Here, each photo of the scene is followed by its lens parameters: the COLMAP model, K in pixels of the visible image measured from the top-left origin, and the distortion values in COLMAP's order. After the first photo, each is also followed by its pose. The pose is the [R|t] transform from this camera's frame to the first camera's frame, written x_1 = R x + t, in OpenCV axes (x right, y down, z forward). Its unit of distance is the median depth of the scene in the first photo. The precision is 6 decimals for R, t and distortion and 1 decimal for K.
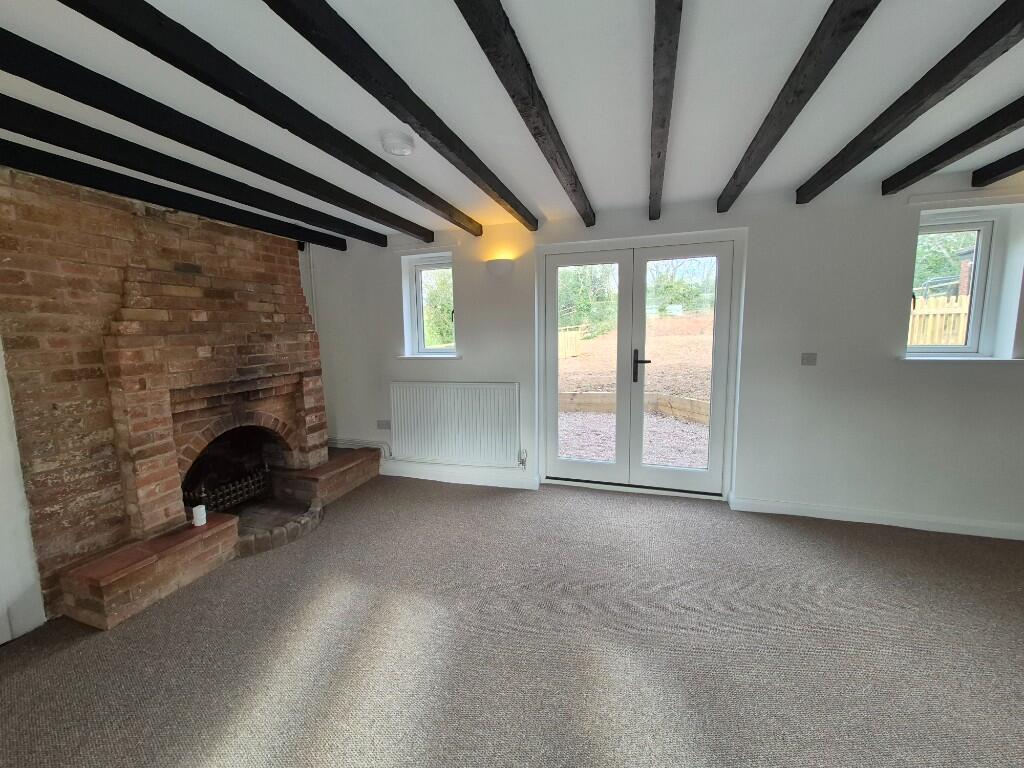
lens RADIAL K [[399.9, 0, 506.5], [0, 399.9, 375.5], [0, 0, 1]] dist [-0.001318, -0.000405]
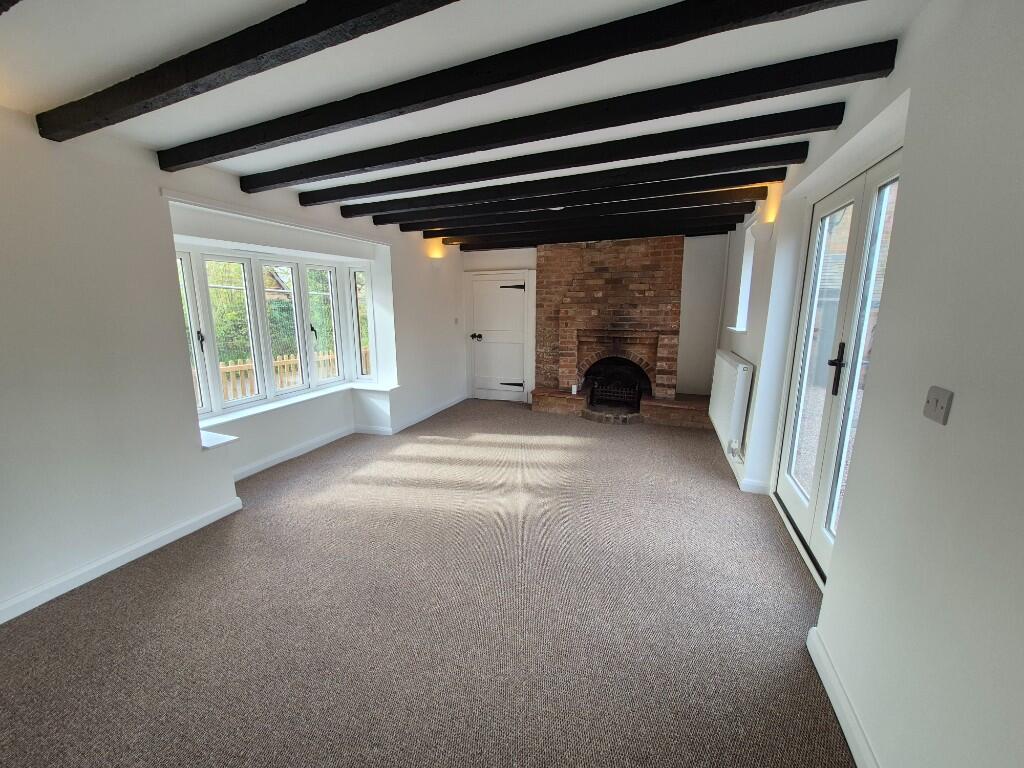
lens RADIAL K [[399.9, 0, 502.7], [0, 399.9, 384.5], [0, 0, 1]] dist [-0.001318, -0.000405]
pose [[-0.074824, 0.211896, -0.974424, 1.257012], [-0.109793, 0.969472, 0.219249, -0.096115], [0.991134, 0.123390, -0.049275, 0.674917]]
